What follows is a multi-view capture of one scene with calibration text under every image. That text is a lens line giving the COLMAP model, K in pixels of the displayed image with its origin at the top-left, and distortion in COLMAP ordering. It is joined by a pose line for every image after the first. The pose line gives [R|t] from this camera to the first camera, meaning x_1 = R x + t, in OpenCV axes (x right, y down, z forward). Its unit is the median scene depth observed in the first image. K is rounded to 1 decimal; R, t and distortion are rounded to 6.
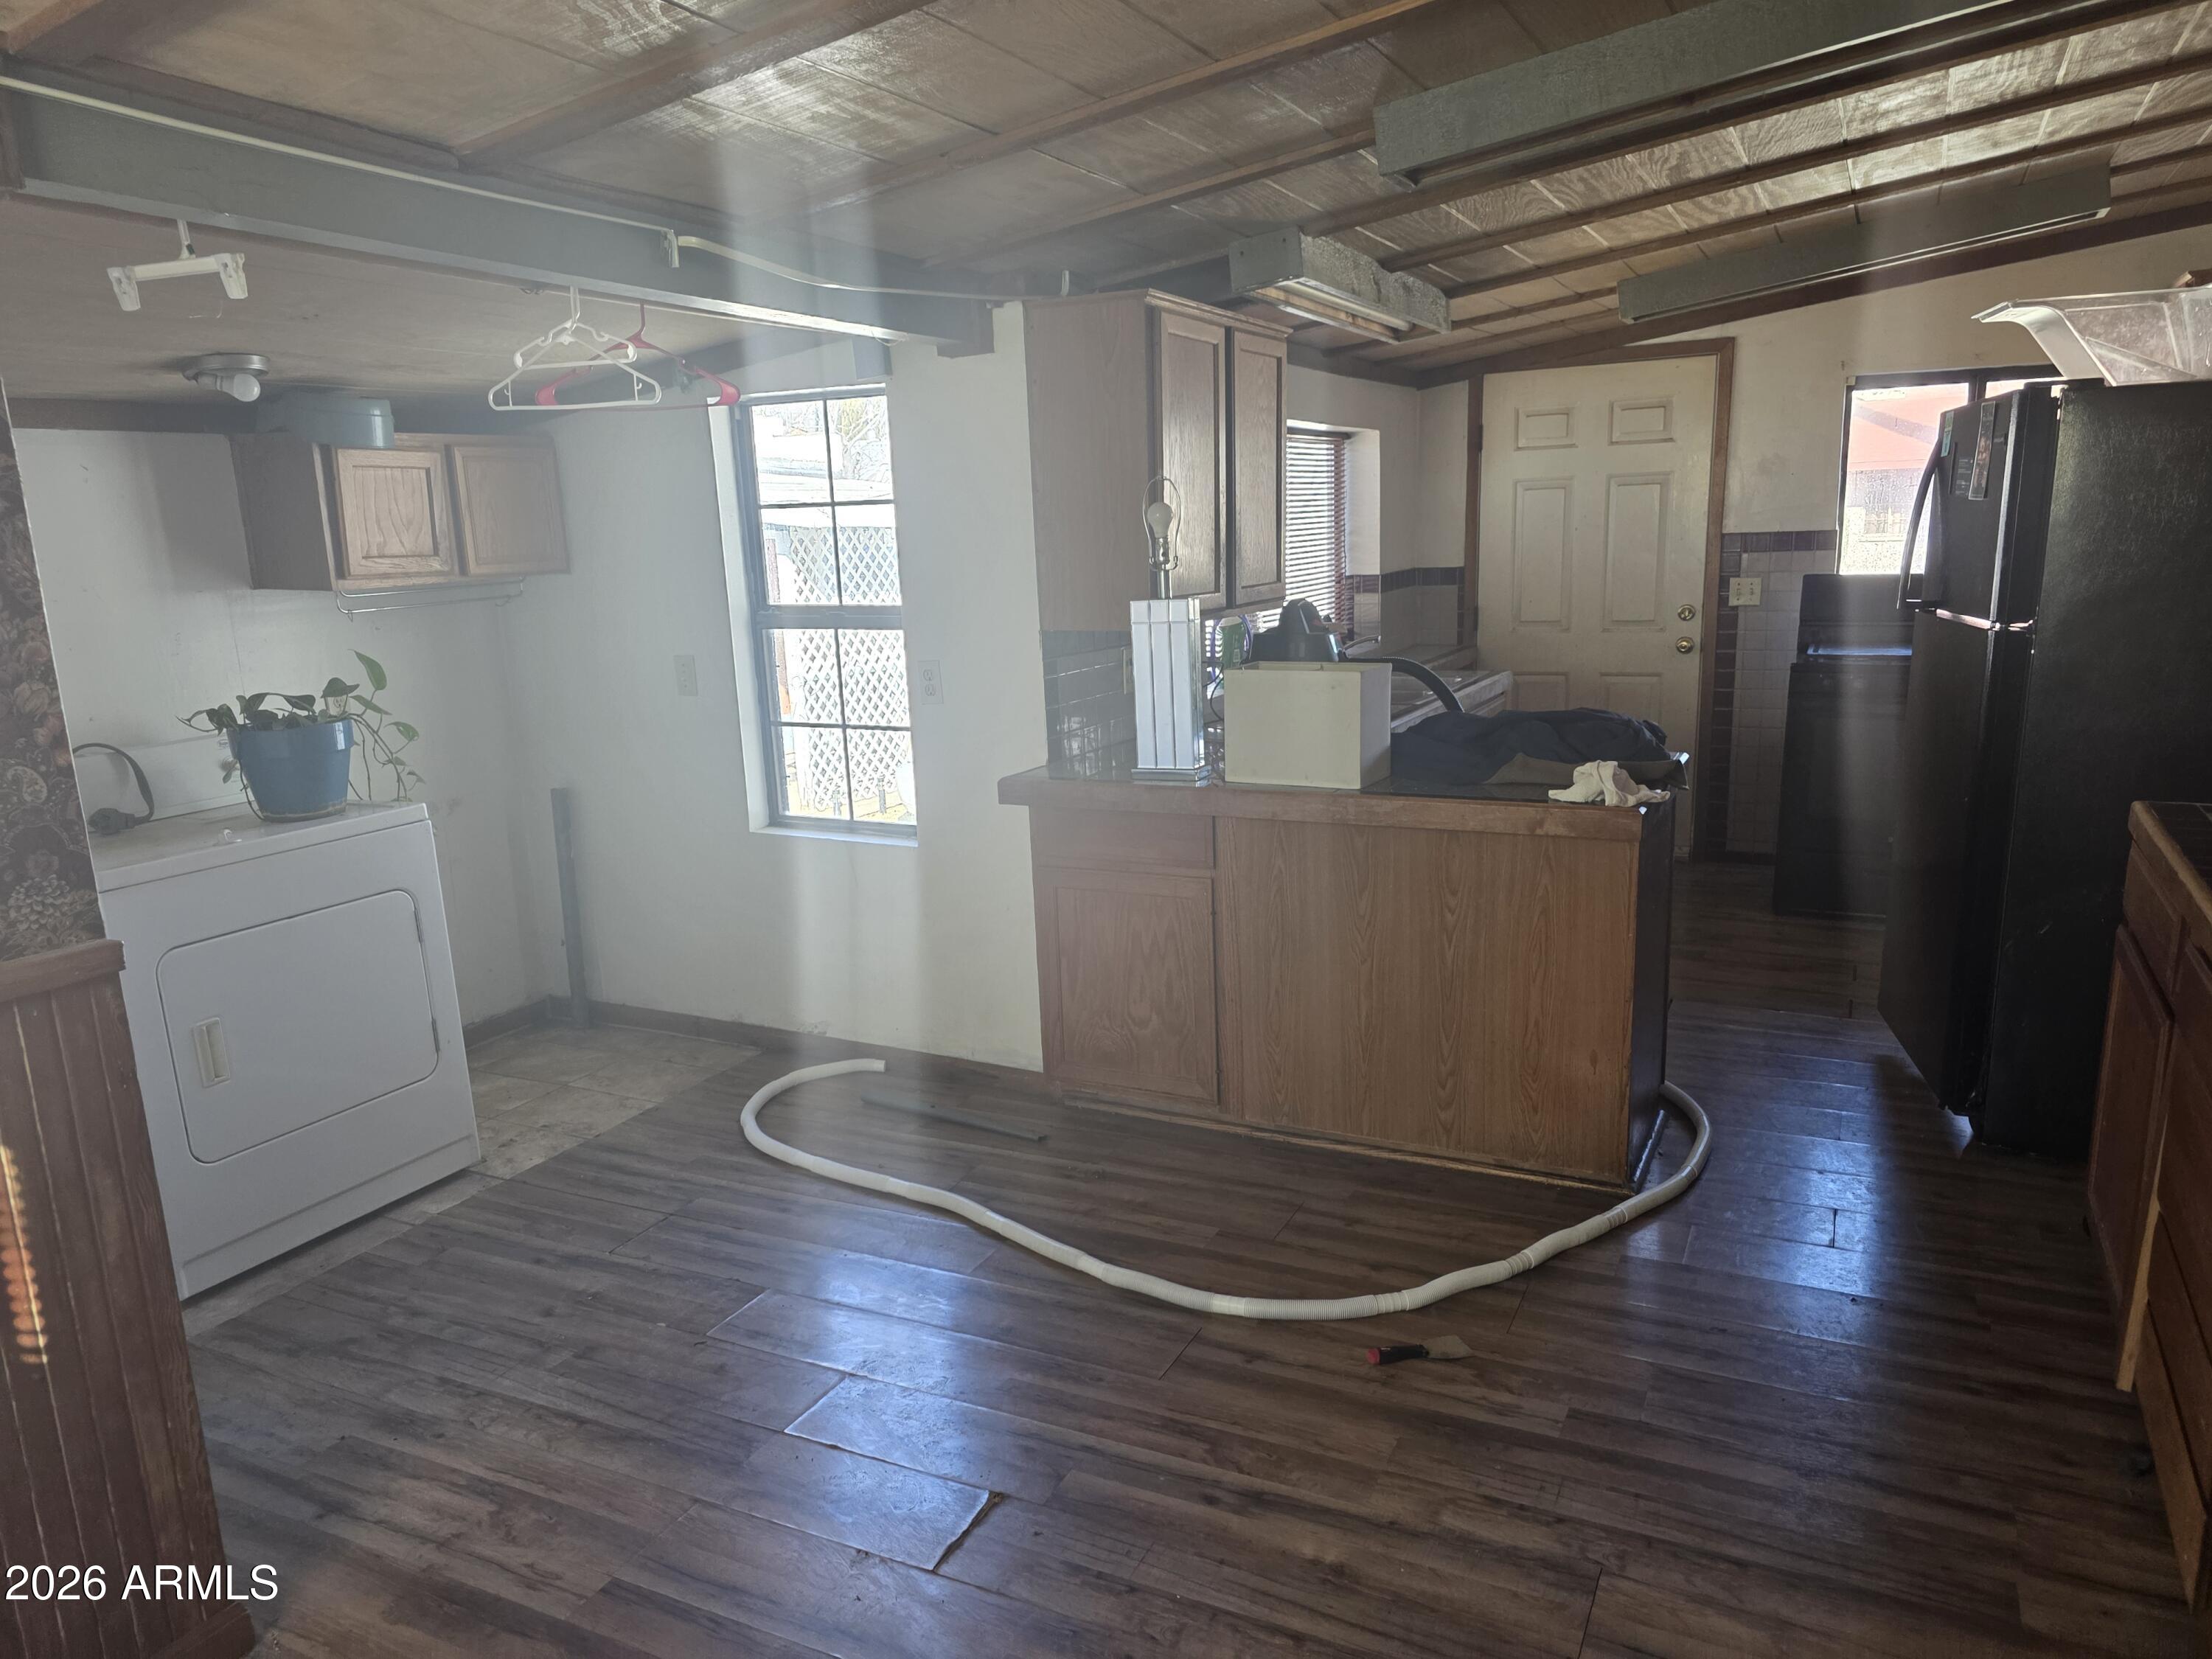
lens RADIAL K [[1495.9, 0, 1106.0], [0, 1495.9, 829.5], [0, 0, 1]] dist [0.088613, -0.068941]
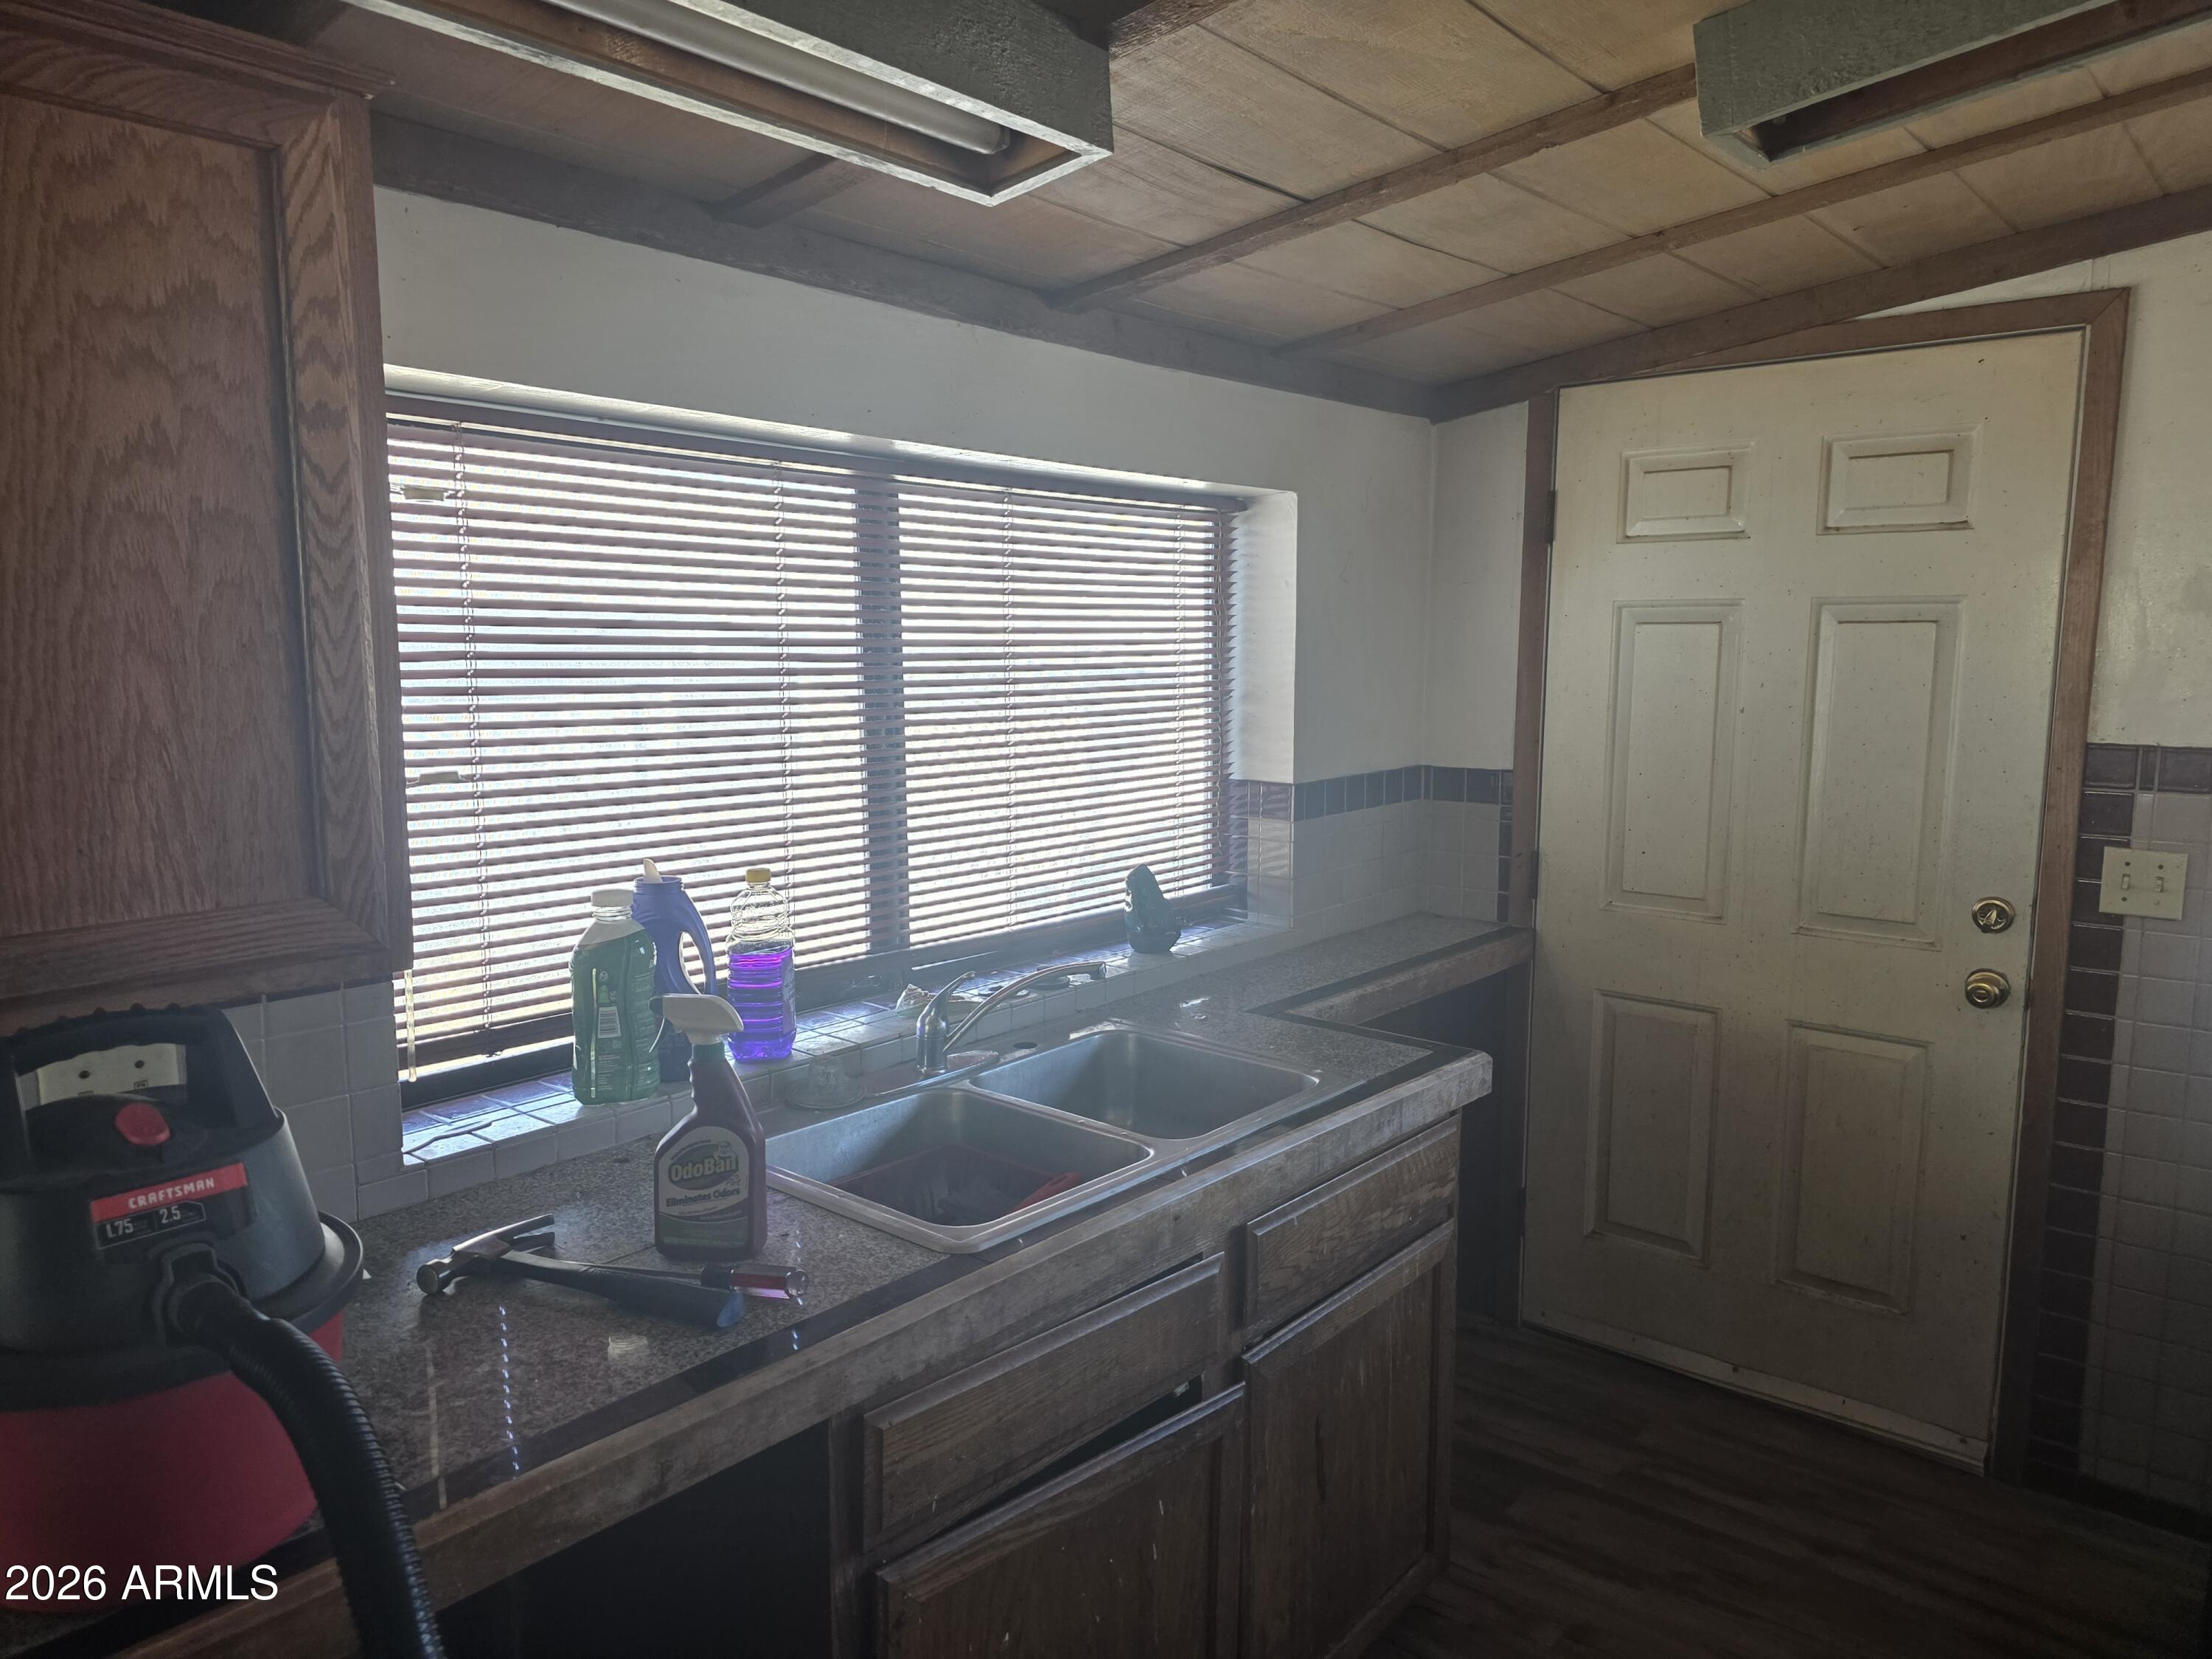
lens RADIAL K [[1495.9, 0, 1106.0], [0, 1495.9, 829.5], [0, 0, 1]] dist [0.088613, -0.068941]
pose [[0.972085, 0.067094, -0.224832, 0.231433], [-0.082343, 0.994848, -0.059139, -0.120170], [0.219706, 0.076002, 0.972601, 0.511677]]
